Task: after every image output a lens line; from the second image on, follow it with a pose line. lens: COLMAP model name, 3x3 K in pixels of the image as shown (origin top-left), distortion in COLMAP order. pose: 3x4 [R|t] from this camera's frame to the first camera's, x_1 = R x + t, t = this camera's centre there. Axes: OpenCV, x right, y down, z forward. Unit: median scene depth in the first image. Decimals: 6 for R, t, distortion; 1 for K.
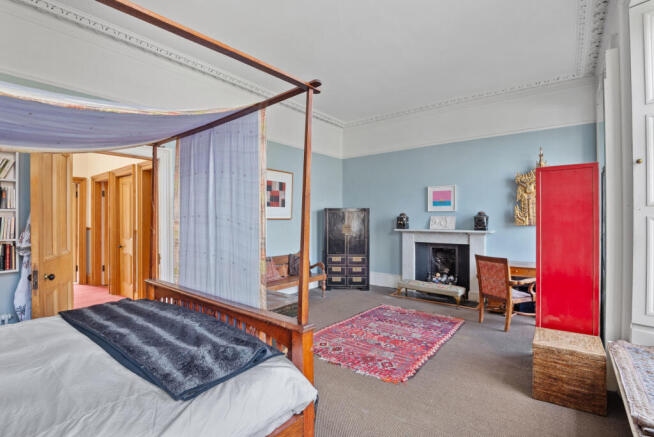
lens RADIAL K [[306.8, 0, 327.4], [0, 306.8, 217.1], [0, 0, 1]] dist [-0.000685, -0.000024]
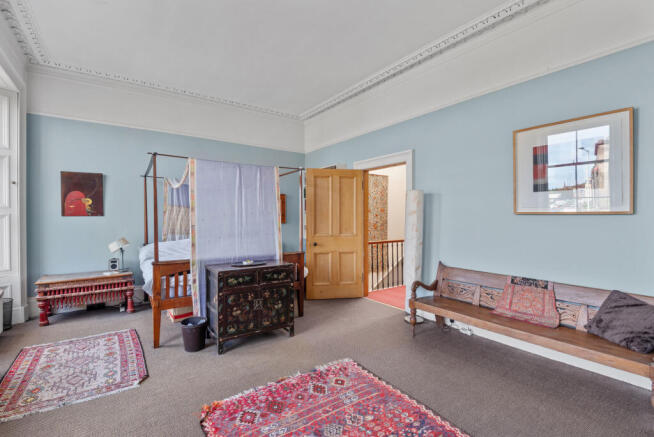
lens RADIAL K [[311.8, 0, 328.1], [0, 311.8, 216.7], [0, 0, 1]] dist [-0.006246, -0.000462]
pose [[-0.289148, 0.006699, -0.957261, 0.751734], [0.002921, 0.999977, 0.006116, 0.011448], [0.957280, -0.001028, -0.289161, 1.259680]]
